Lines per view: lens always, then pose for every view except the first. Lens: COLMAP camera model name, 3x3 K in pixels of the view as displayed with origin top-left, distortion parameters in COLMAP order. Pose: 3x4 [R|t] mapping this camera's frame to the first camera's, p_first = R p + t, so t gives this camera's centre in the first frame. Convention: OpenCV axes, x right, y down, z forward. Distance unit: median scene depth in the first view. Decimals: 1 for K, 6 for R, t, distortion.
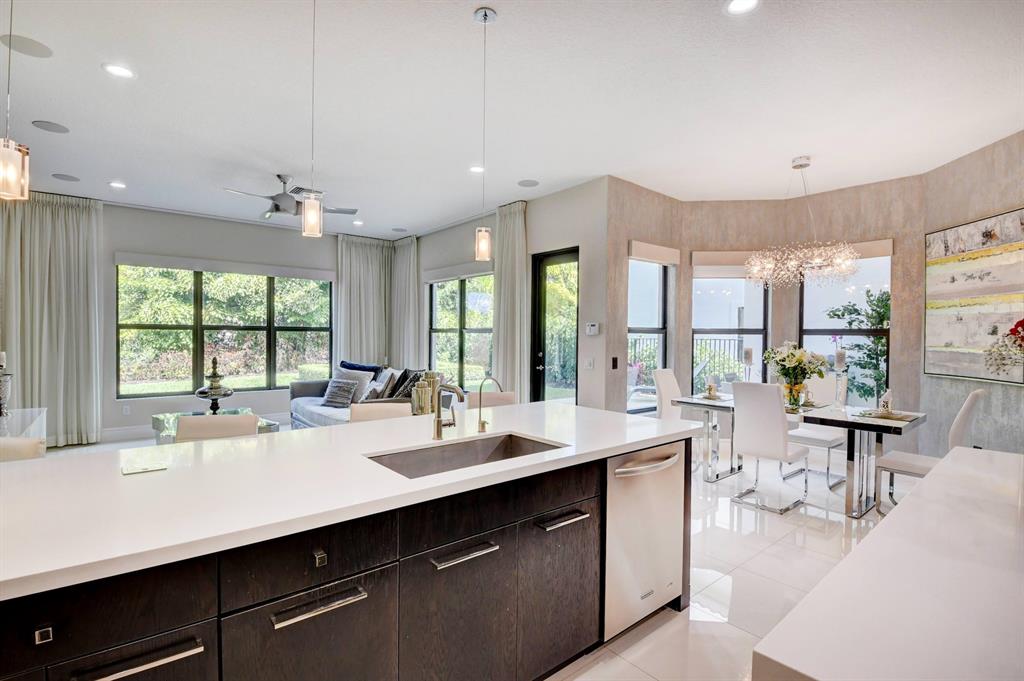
lens RADIAL K [[474.4, 0, 505.7], [0, 474.4, 341.0], [0, 0, 1]] dist [0.018613, -0.034030]
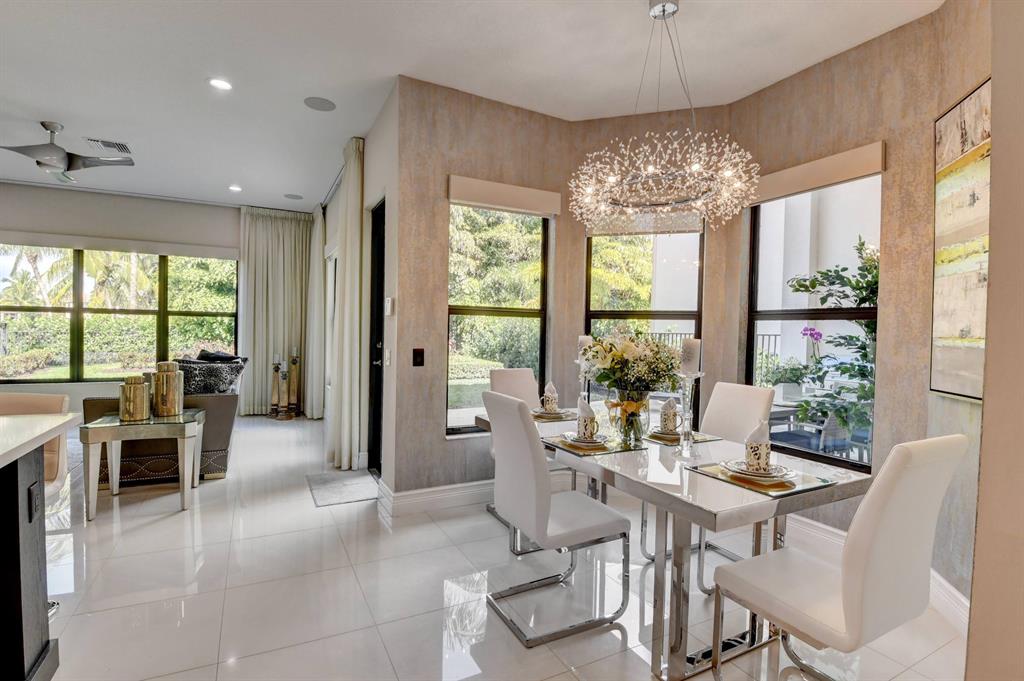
lens RADIAL K [[485.7, 0, 507.5], [0, 485.7, 340.4], [0, 0, 1]] dist [0.017068, -0.029357]
pose [[0.978823, 0.014915, -0.204163, 0.478149], [-0.013901, 0.999883, 0.006399, 0.015552], [0.204234, -0.003426, 0.978916, 0.339300]]
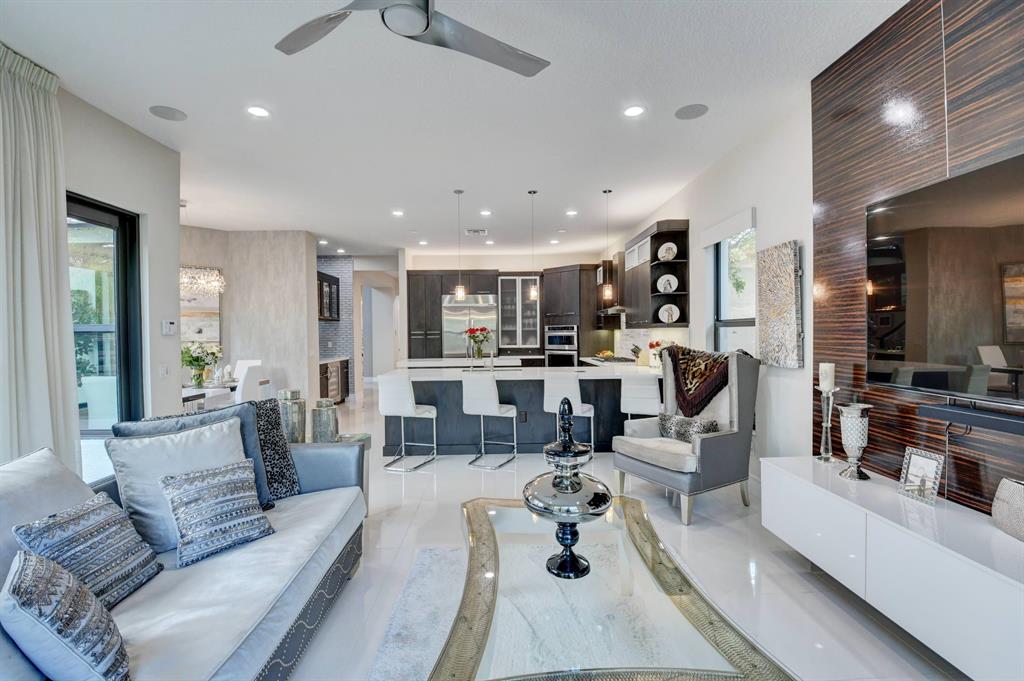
lens RADIAL K [[448.4, 0, 509.1], [0, 448.4, 340.7], [0, 0, 1]] dist [0.016152, -0.028291]
pose [[-0.789068, -0.012841, 0.614171, -0.738795], [0.008359, 0.999465, 0.031635, -0.021875], [-0.614249, 0.030096, -0.788538, 1.210618]]
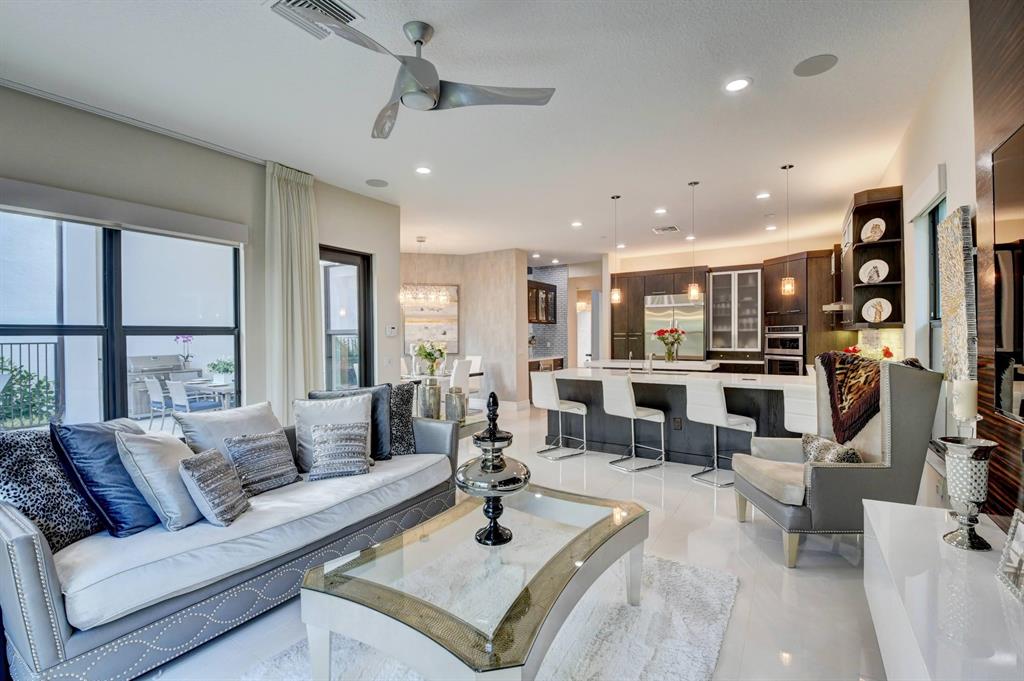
lens RADIAL K [[448.4, 0, 509.1], [0, 448.4, 340.7], [0, 0, 1]] dist [0.016152, -0.028291]
pose [[-0.316419, -0.016935, 0.948468, -0.932874], [0.014825, 0.999630, 0.022794, -0.022209], [-0.948504, 0.021274, -0.316051, 1.041264]]
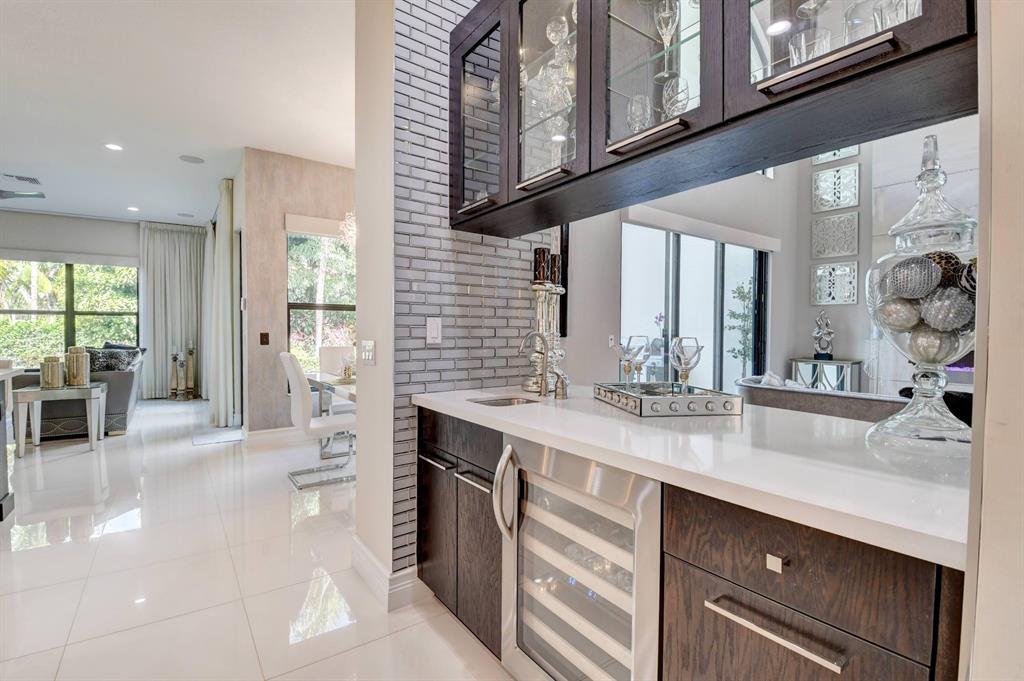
lens RADIAL K [[468.7, 0, 507.1], [0, 468.7, 342.2], [0, 0, 1]] dist [0.003287, -0.020716]
pose [[0.998115, -0.002396, -0.061331, 0.764594], [0.003156, 0.999919, 0.012299, 0.041651], [0.061296, -0.012469, 0.998042, 0.061620]]
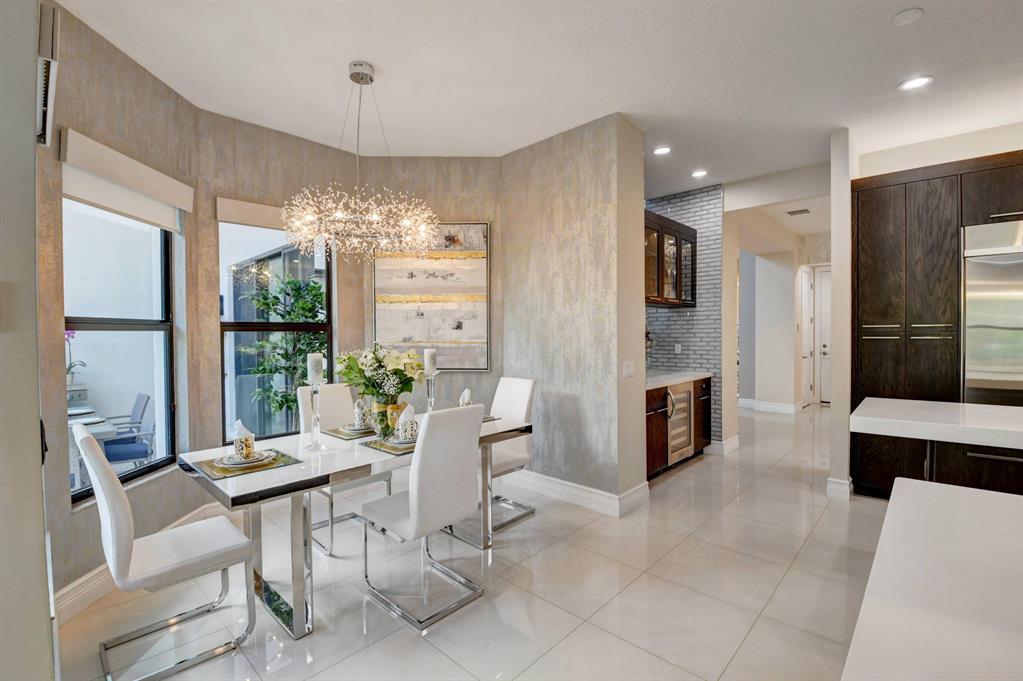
lens RADIAL K [[448.0, 0, 508.6], [0, 448.0, 340.7], [0, 0, 1]] dist [0.016152, -0.028291]
pose [[-0.126846, -0.025971, 0.991582, -0.036931], [0.017968, 0.999433, 0.028475, -0.010536], [-0.991760, 0.021428, -0.126307, 0.746672]]
